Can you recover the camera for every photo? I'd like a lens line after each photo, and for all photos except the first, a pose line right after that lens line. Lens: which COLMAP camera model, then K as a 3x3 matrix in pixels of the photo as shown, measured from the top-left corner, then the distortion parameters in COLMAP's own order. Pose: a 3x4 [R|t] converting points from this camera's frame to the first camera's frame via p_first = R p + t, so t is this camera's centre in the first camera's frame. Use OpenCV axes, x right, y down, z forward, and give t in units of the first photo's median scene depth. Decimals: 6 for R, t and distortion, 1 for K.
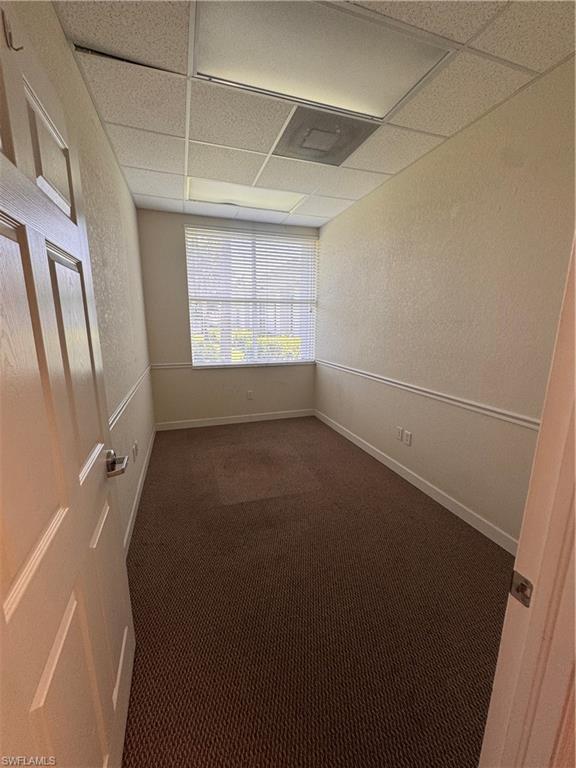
lens RADIAL K [[304.6, 0, 288.8], [0, 304.6, 379.6], [0, 0, 1]] dist [-0.000416, 0.000012]
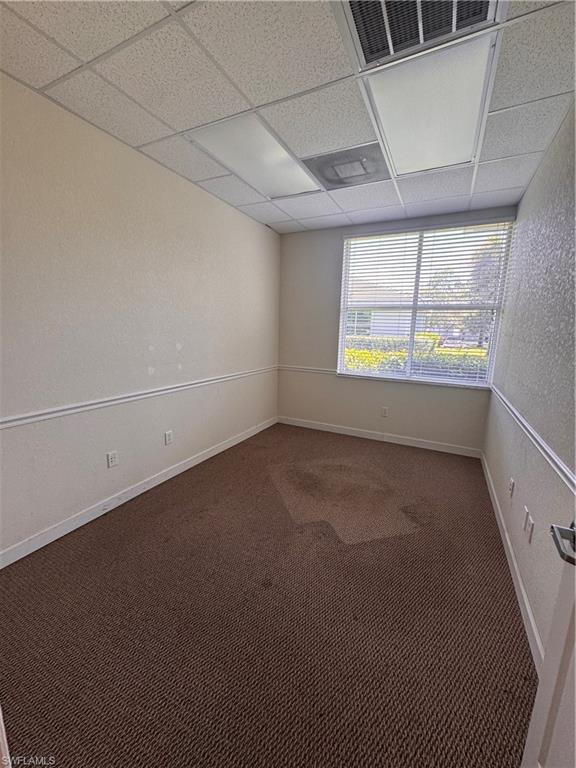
lens RADIAL K [[311.0, 0, 283.7], [0, 311.0, 385.6], [0, 0, 1]] dist [0.000672, 0.000016]
pose [[0.682336, 0.151629, -0.715141, 0.335103], [-0.160857, 0.985418, 0.055456, -0.032811], [0.713122, 0.077196, 0.696777, 0.144743]]
